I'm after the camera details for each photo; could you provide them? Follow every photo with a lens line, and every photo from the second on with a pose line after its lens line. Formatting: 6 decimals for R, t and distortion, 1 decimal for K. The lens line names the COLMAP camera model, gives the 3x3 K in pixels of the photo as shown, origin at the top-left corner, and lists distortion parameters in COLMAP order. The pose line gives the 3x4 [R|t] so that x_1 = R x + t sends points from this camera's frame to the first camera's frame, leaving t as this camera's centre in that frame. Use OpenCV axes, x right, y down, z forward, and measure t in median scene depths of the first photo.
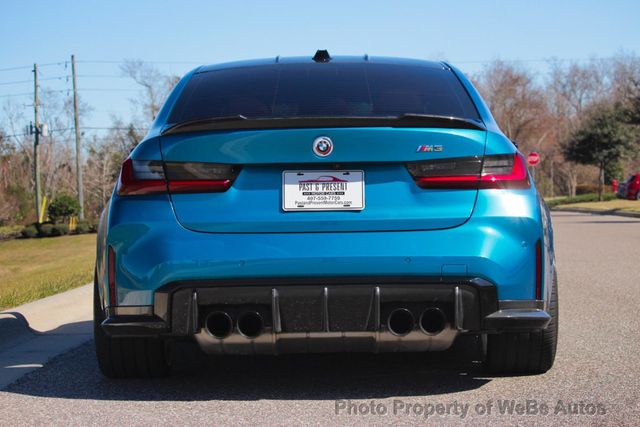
lens RADIAL K [[2083.5, 0, 320.0], [0, 2083.5, 213.5], [0, 0, 1]] dist [-0.604412, -0.628205]
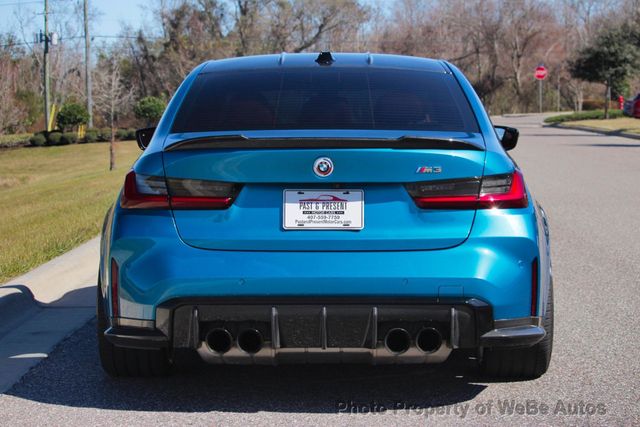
lens RADIAL K [[2083.5, 0, 320.0], [0, 2083.5, 213.5], [0, 0, 1]] dist [-0.604412, -0.628205]
pose [[0.999904, 0.013025, -0.004731, 0.004789], [-0.012646, 0.997272, 0.072722, -0.082670], [0.005665, -0.072655, 0.997341, -0.012072]]
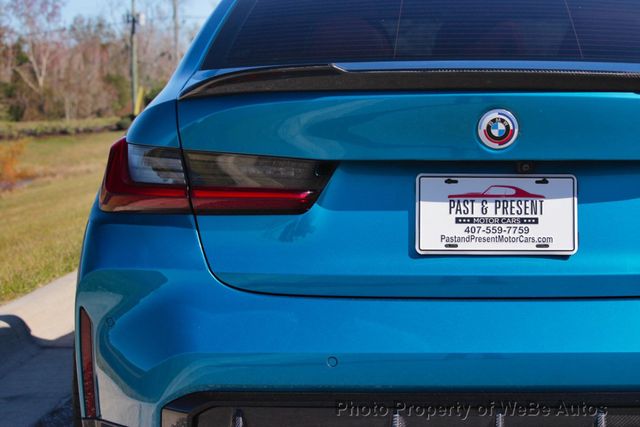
lens RADIAL K [[1686.1, 0, 319.4], [0, 1686.1, 182.0], [0, 0, 1]] dist [-0.457510, -0.108302]
pose [[0.998517, 0.012464, -0.052988, -0.019782], [-0.008972, 0.997804, 0.065632, -0.045112], [0.053689, -0.065060, 0.996436, 0.591303]]
